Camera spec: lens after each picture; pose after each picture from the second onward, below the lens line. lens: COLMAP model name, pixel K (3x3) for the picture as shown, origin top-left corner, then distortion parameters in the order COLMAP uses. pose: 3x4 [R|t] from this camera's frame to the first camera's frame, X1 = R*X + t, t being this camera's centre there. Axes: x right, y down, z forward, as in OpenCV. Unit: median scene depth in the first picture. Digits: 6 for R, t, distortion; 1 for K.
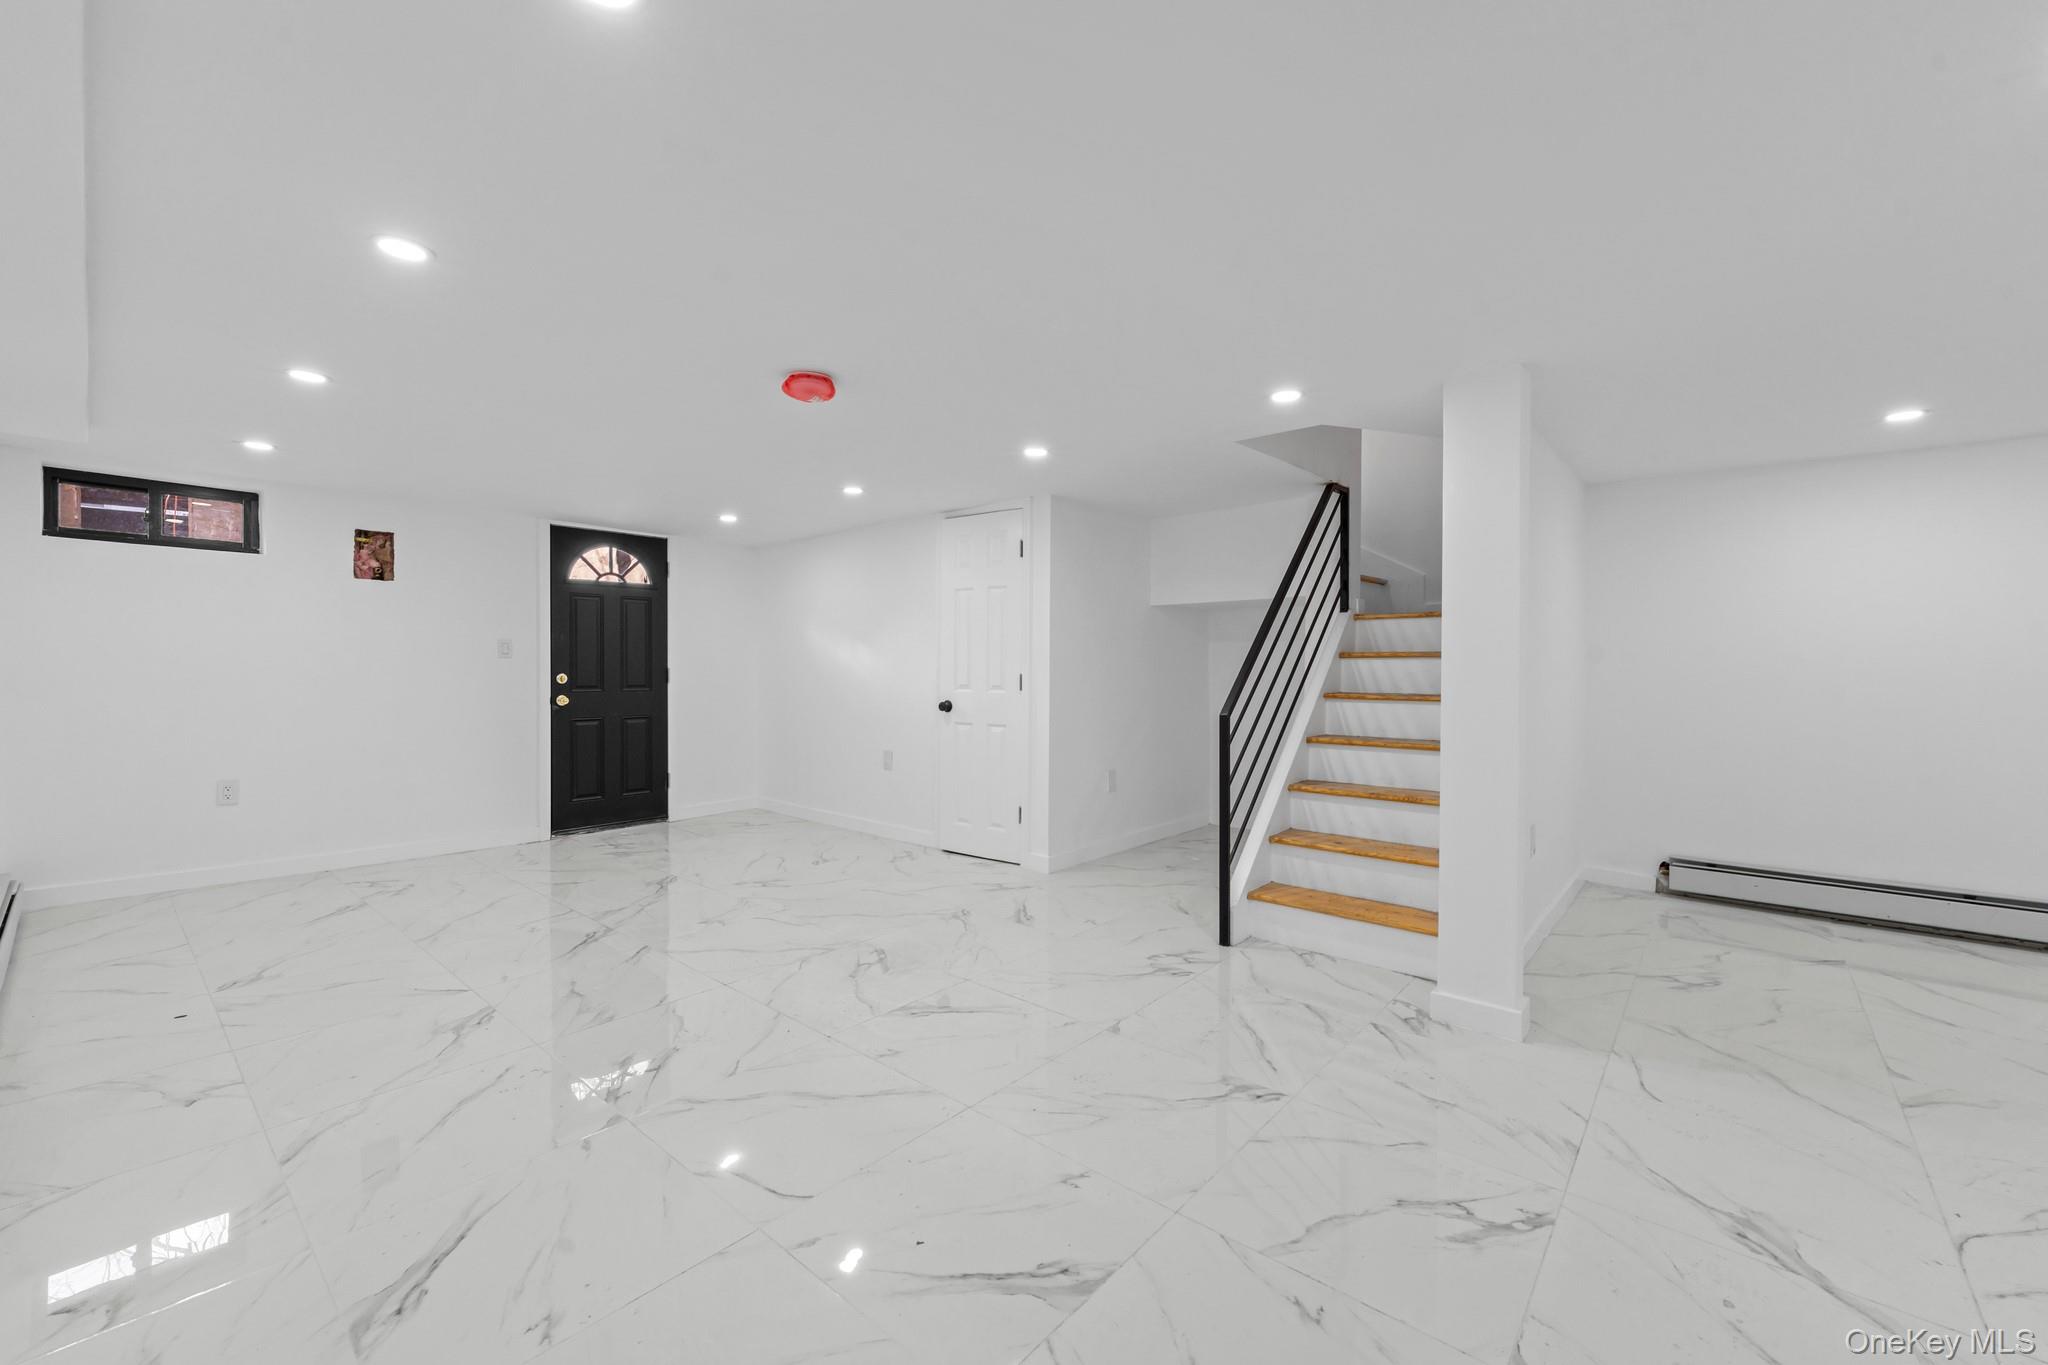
lens RADIAL K [[831.5, 0, 1025.1], [0, 831.5, 680.0], [0, 0, 1]] dist [0.000289, -0.001161]
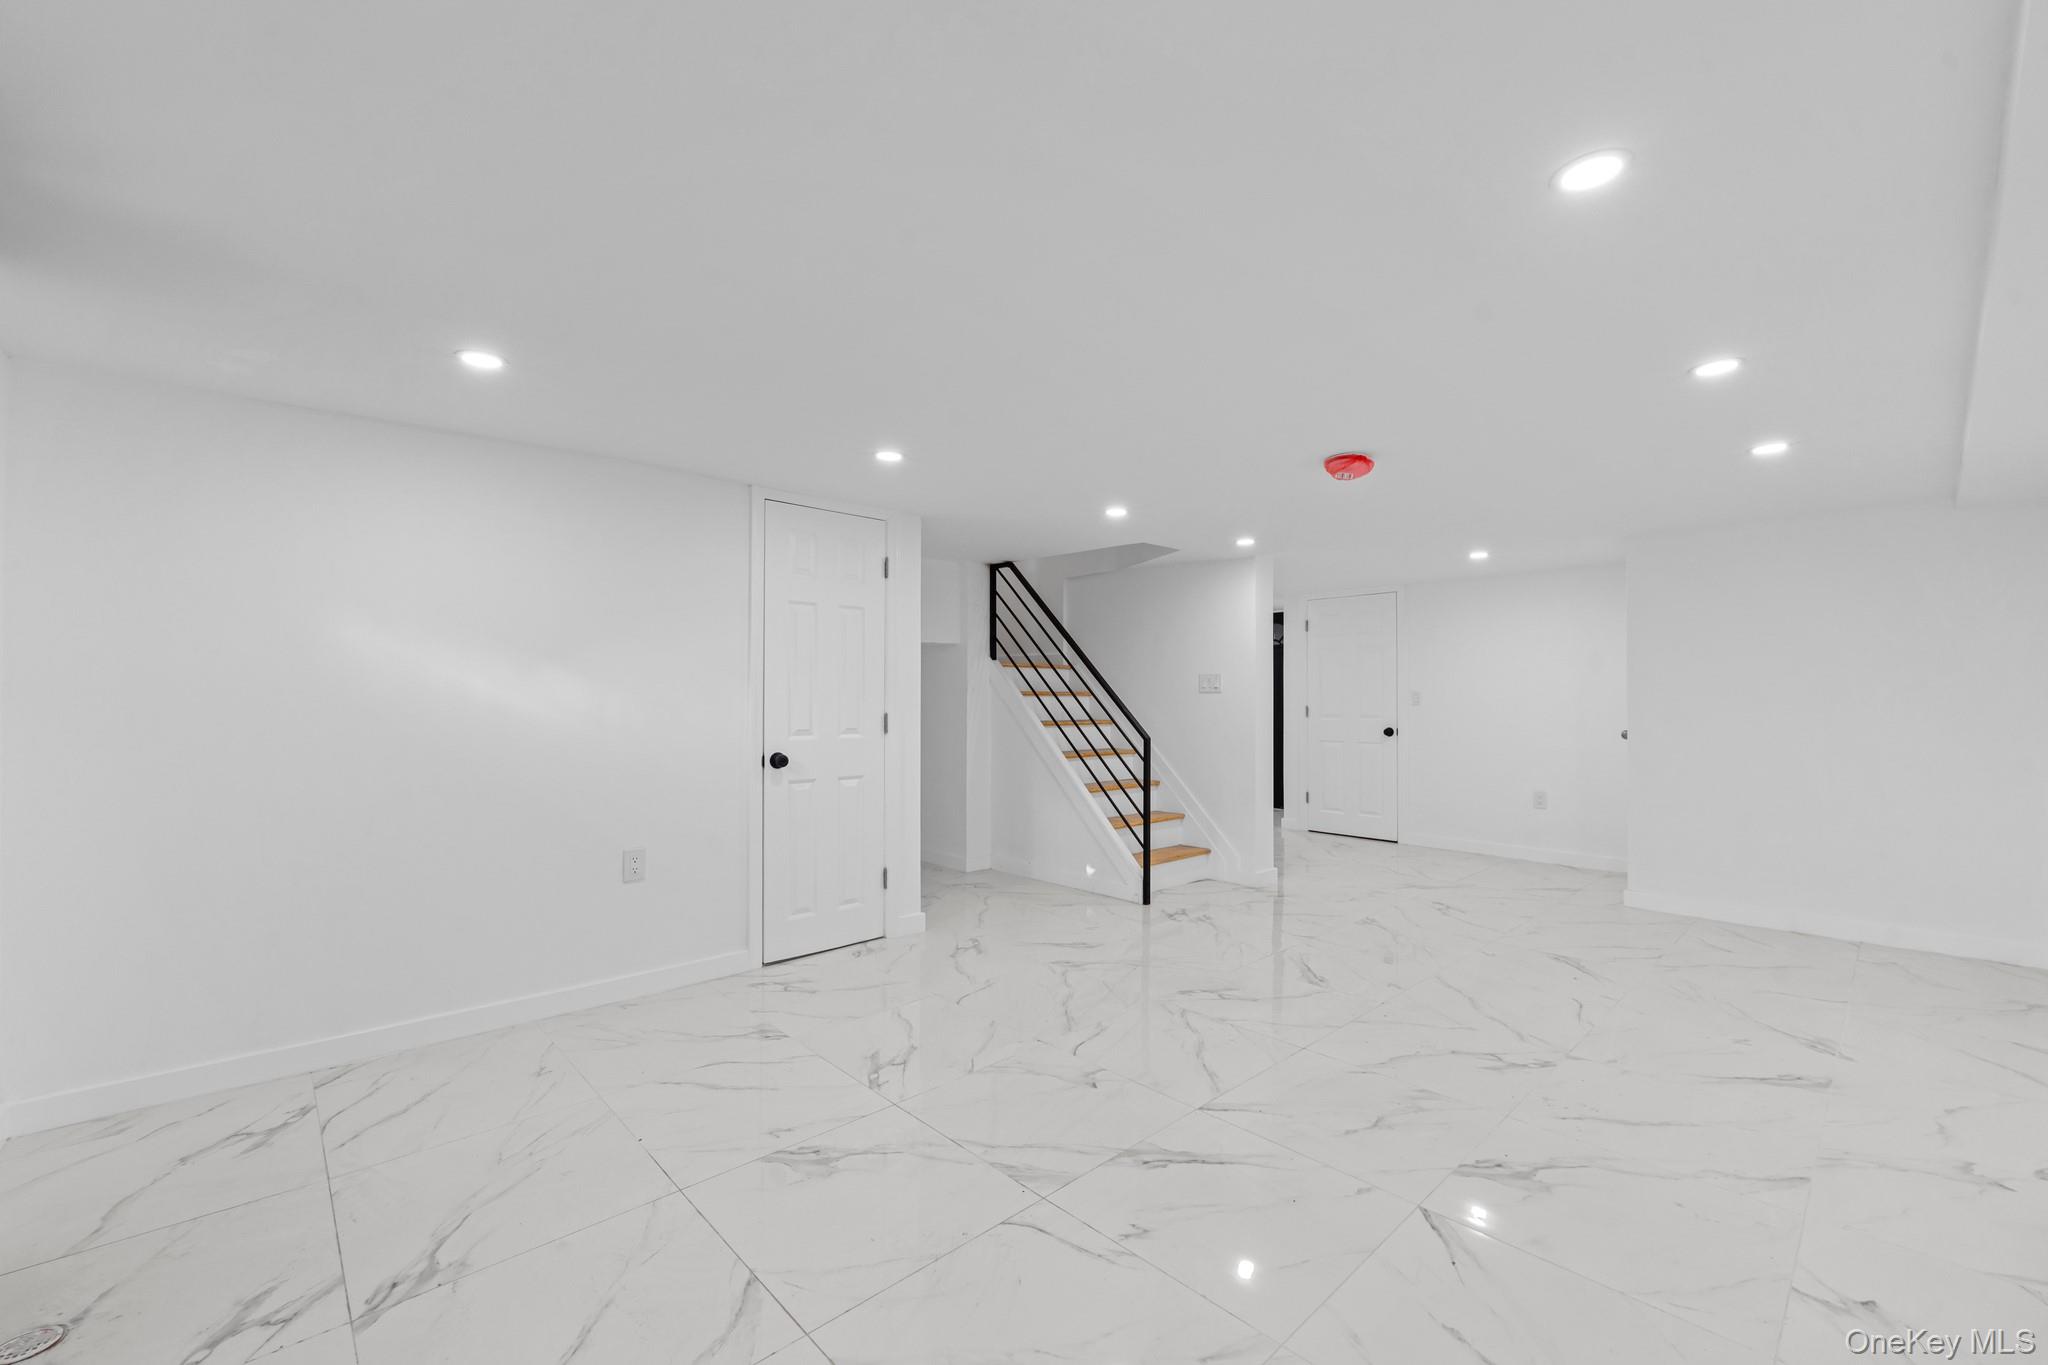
lens RADIAL K [[831.5, 0, 1025.4], [0, 831.5, 687.5], [0, 0, 1]] dist [0.000289, -0.001161]
pose [[0.099676, 0.009321, 0.994976, -1.074907], [0.017987, 0.999776, -0.011168, -0.027265], [-0.994857, 0.019010, 0.099486, 0.981879]]
